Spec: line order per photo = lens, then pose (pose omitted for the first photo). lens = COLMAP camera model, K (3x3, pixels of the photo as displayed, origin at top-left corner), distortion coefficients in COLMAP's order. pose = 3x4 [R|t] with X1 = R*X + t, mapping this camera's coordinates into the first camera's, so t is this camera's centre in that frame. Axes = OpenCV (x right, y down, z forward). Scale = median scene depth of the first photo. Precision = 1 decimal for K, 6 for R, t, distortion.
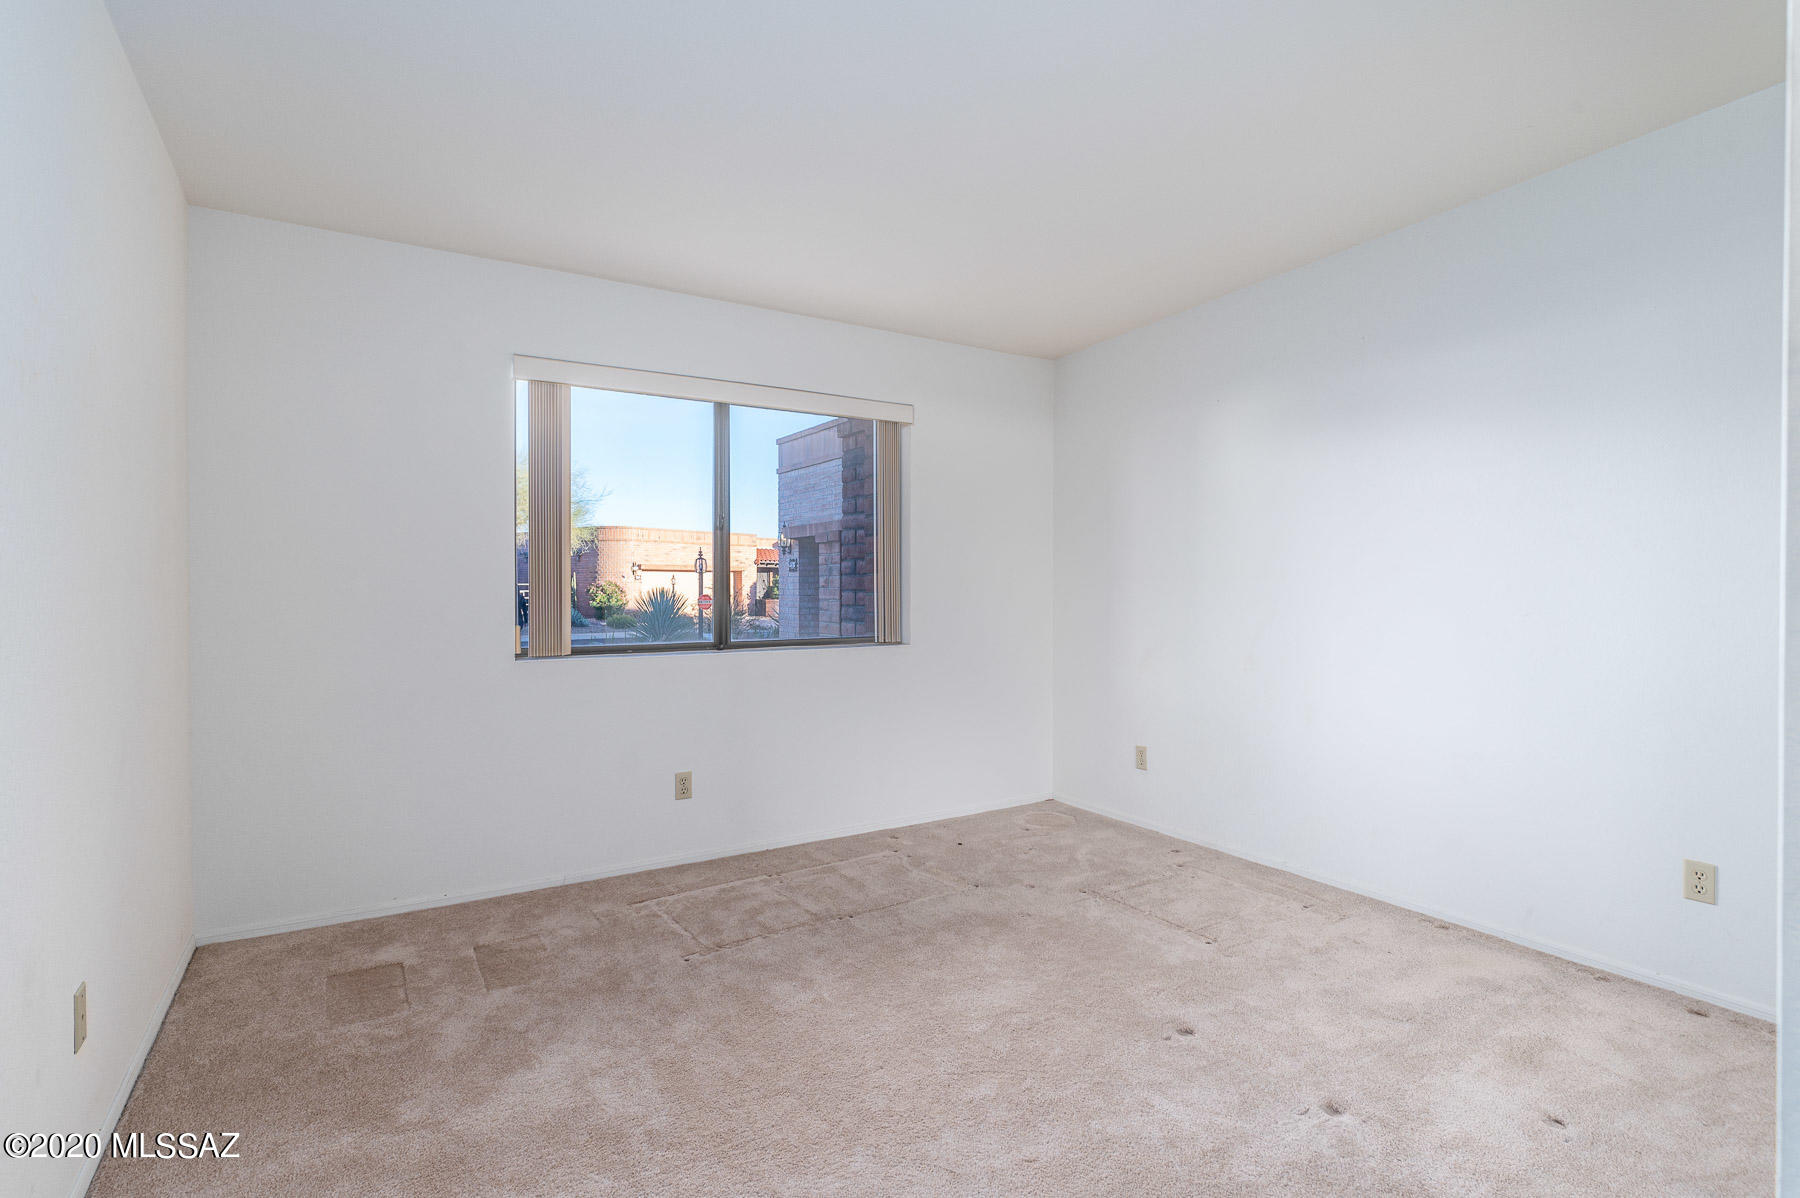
lens RADIAL K [[868.1, 0, 900.0], [0, 868.1, 599.0], [0, 0, 1]] dist [0.000236, 0.000013]
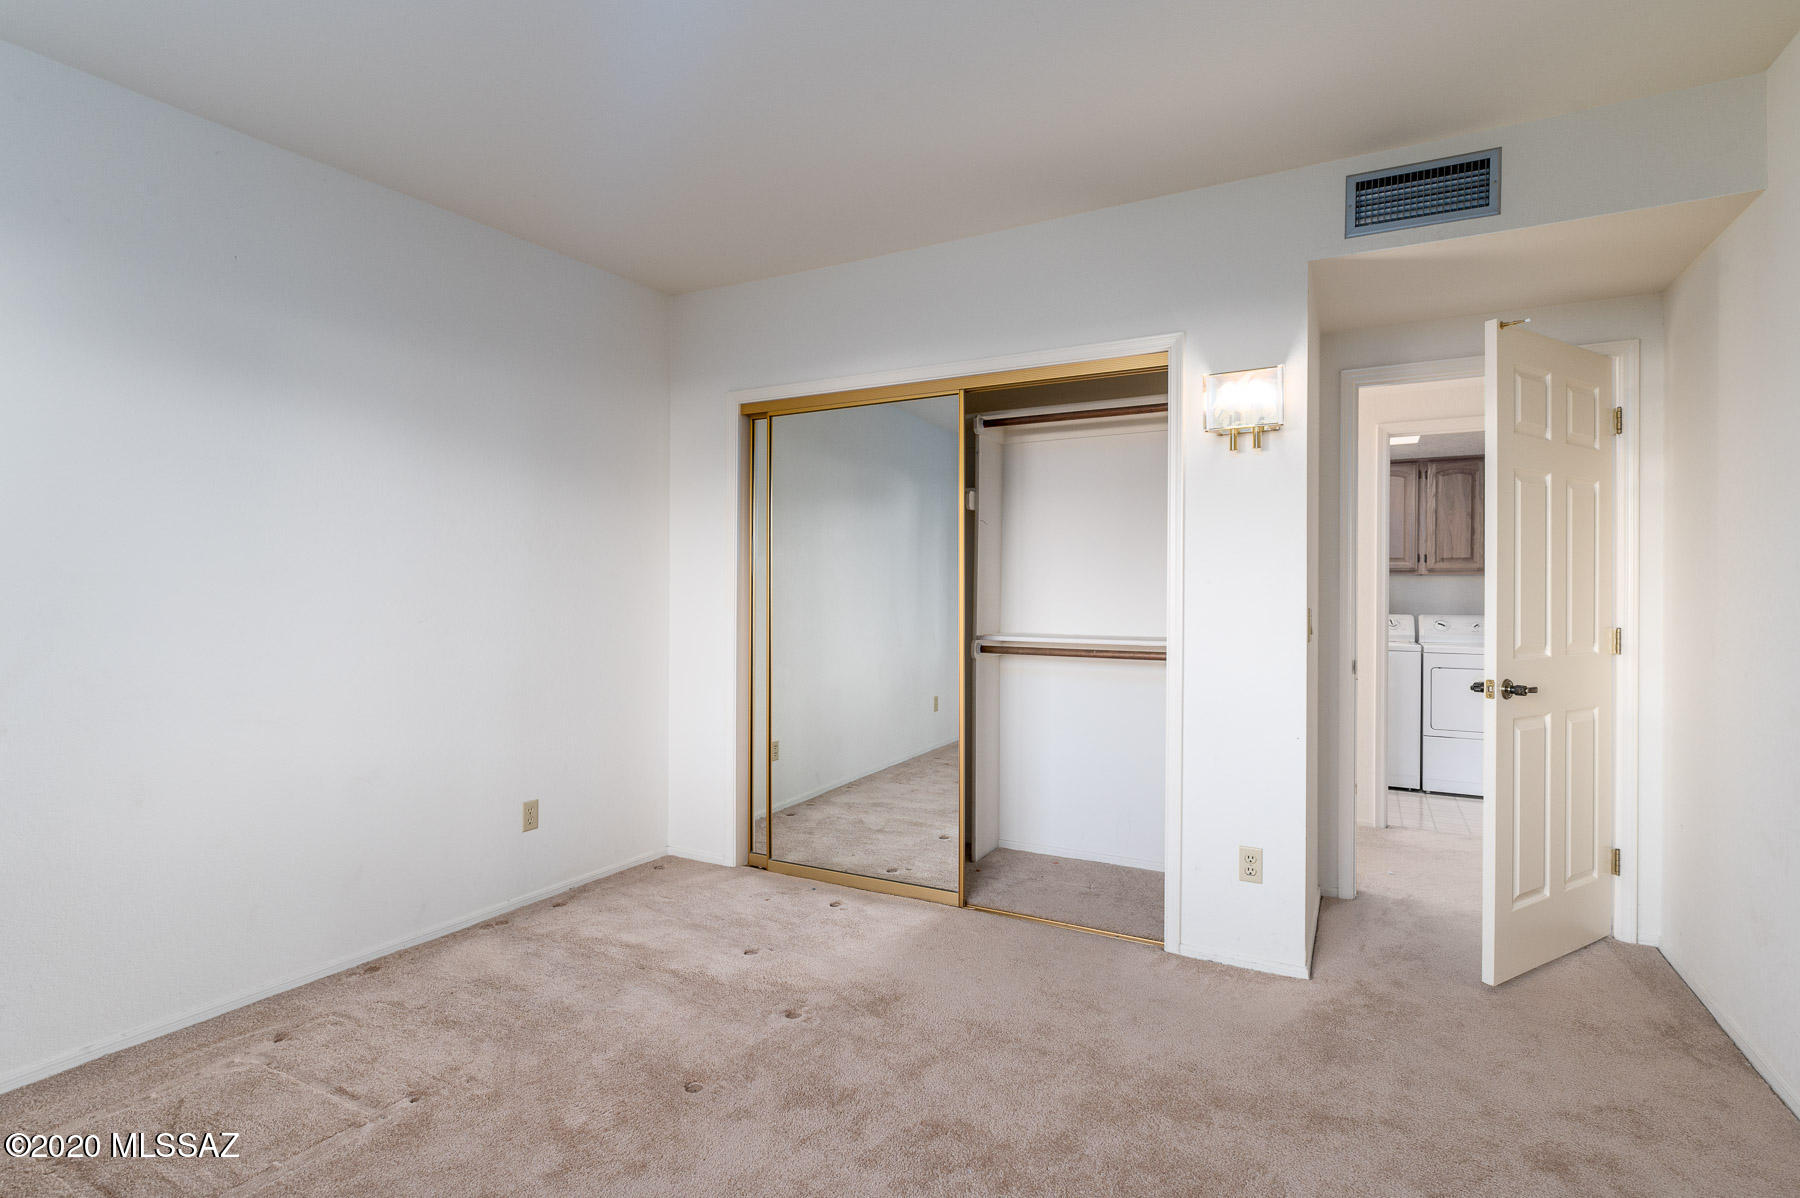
lens RADIAL K [[868.1, 0, 900.0], [0, 868.1, 599.0], [0, 0, 1]] dist [0.000236, 0.000013]
pose [[-0.507311, -0.003245, 0.861757, -0.494569], [0.000339, 0.999992, 0.003965, -0.013359], [-0.861763, 0.002303, -0.507306, 1.123038]]
